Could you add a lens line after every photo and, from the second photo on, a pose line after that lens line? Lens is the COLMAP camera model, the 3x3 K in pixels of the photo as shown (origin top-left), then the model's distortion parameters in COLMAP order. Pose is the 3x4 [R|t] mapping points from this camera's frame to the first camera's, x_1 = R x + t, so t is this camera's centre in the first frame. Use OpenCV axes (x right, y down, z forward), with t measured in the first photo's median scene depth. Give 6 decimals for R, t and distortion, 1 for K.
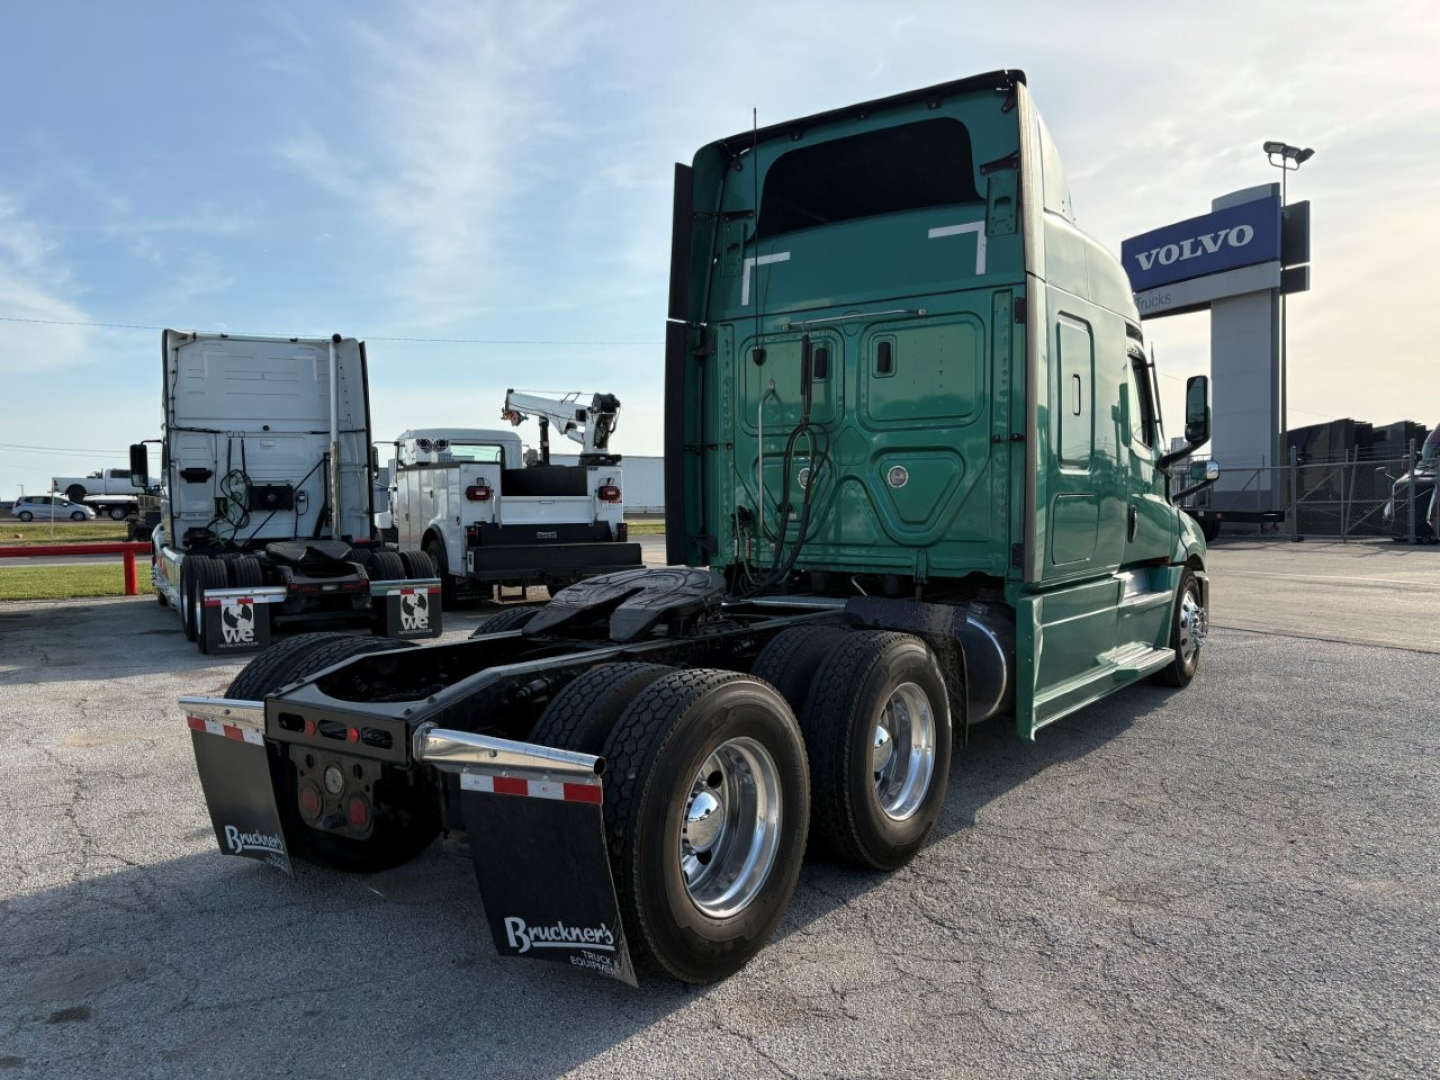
lens RADIAL K [[1056.3, 0, 716.7], [0, 1056.3, 556.9], [0, 0, 1]] dist [0.046969, 0.000022]
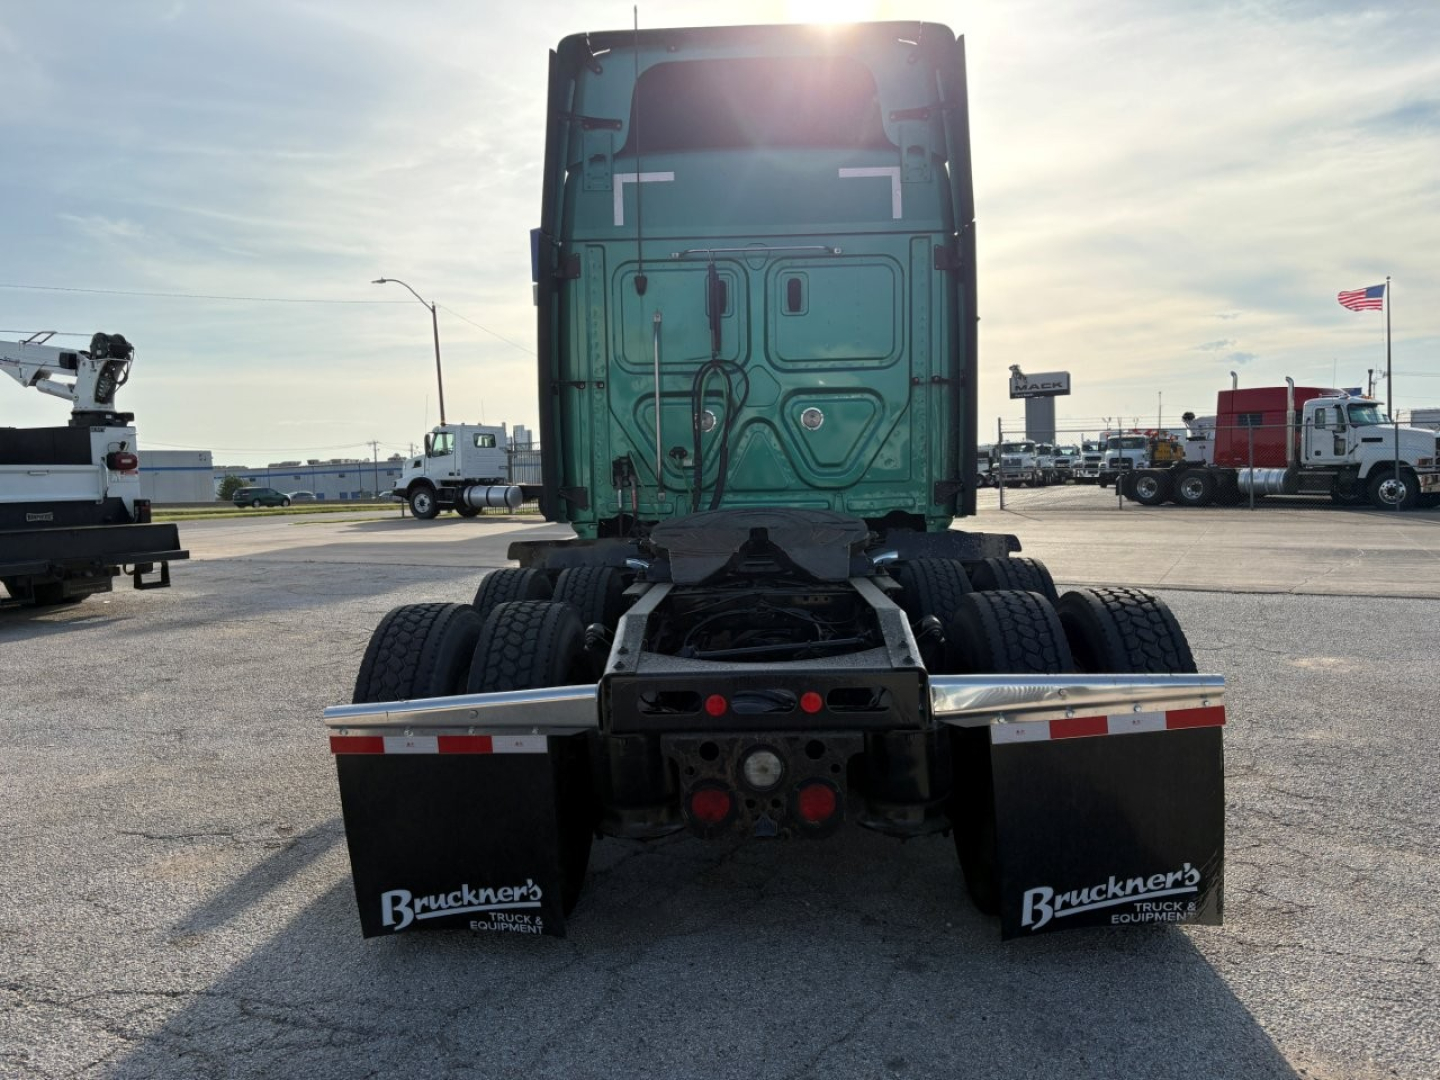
lens RADIAL K [[1070.9, 0, 720.0], [0, 1070.9, 540.0], [0, 0, 1]] dist [0.063615, -0.071593]
pose [[0.834747, -0.043113, 0.548943, -0.424799], [0.044455, 0.998952, 0.010857, 0.021182], [-0.548836, 0.015341, 0.835789, 0.206304]]
